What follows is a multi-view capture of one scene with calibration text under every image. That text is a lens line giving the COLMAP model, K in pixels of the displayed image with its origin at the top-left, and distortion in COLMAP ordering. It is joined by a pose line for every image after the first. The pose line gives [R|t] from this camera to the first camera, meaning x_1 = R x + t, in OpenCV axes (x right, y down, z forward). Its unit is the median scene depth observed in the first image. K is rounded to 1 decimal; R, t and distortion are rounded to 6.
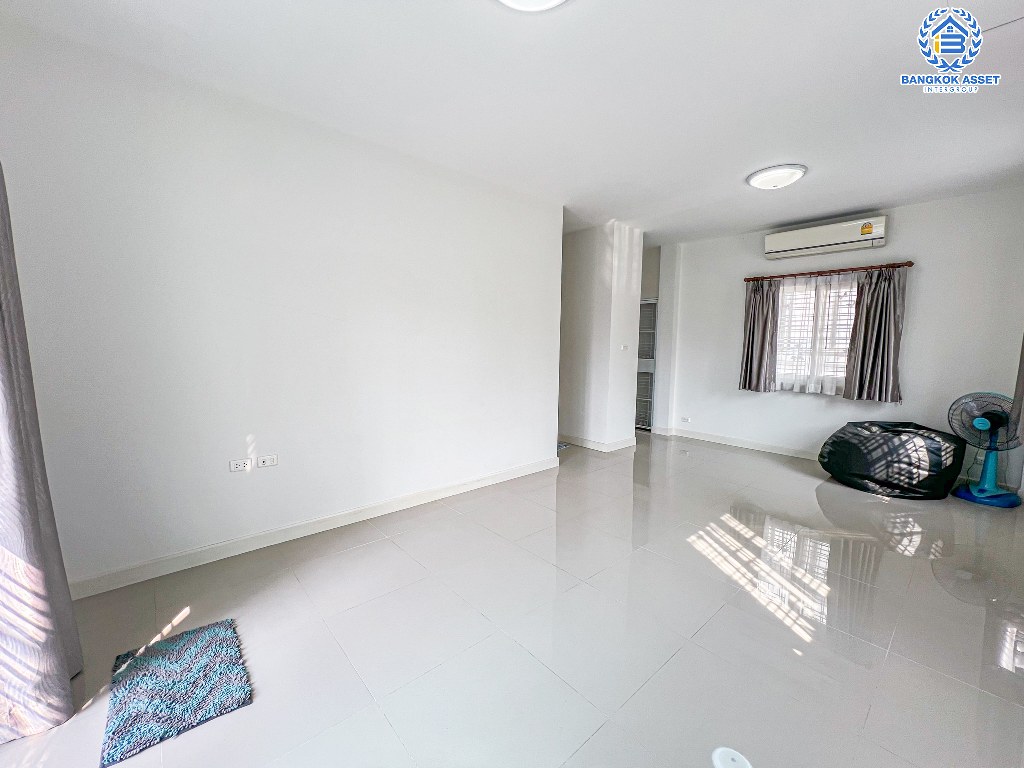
lens RADIAL K [[416.4, 0, 509.6], [0, 416.4, 383.9], [0, 0, 1]] dist [-0.000233, -0.000069]
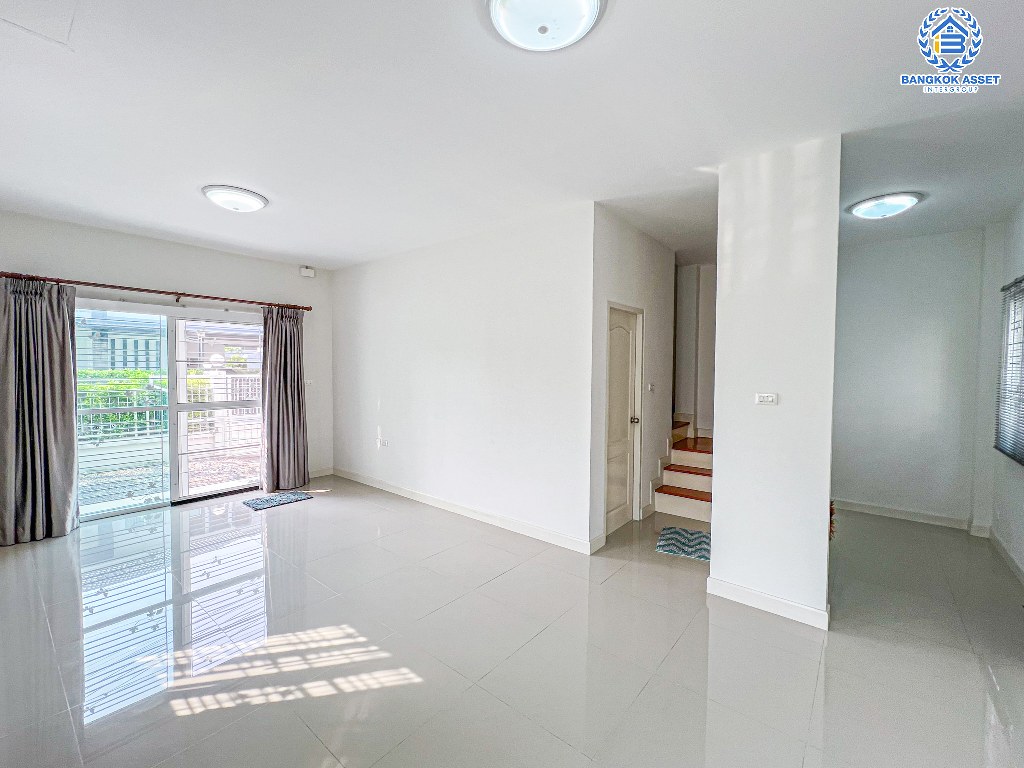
lens RADIAL K [[423.9, 0, 506.9], [0, 423.9, 385.5], [0, 0, 1]] dist [0.001185, 0.000073]
pose [[0.156422, 0.022270, -0.987439, 1.331263], [-0.098664, 0.995097, 0.006813, -0.139387], [0.982750, 0.096359, 0.157852, 1.163823]]
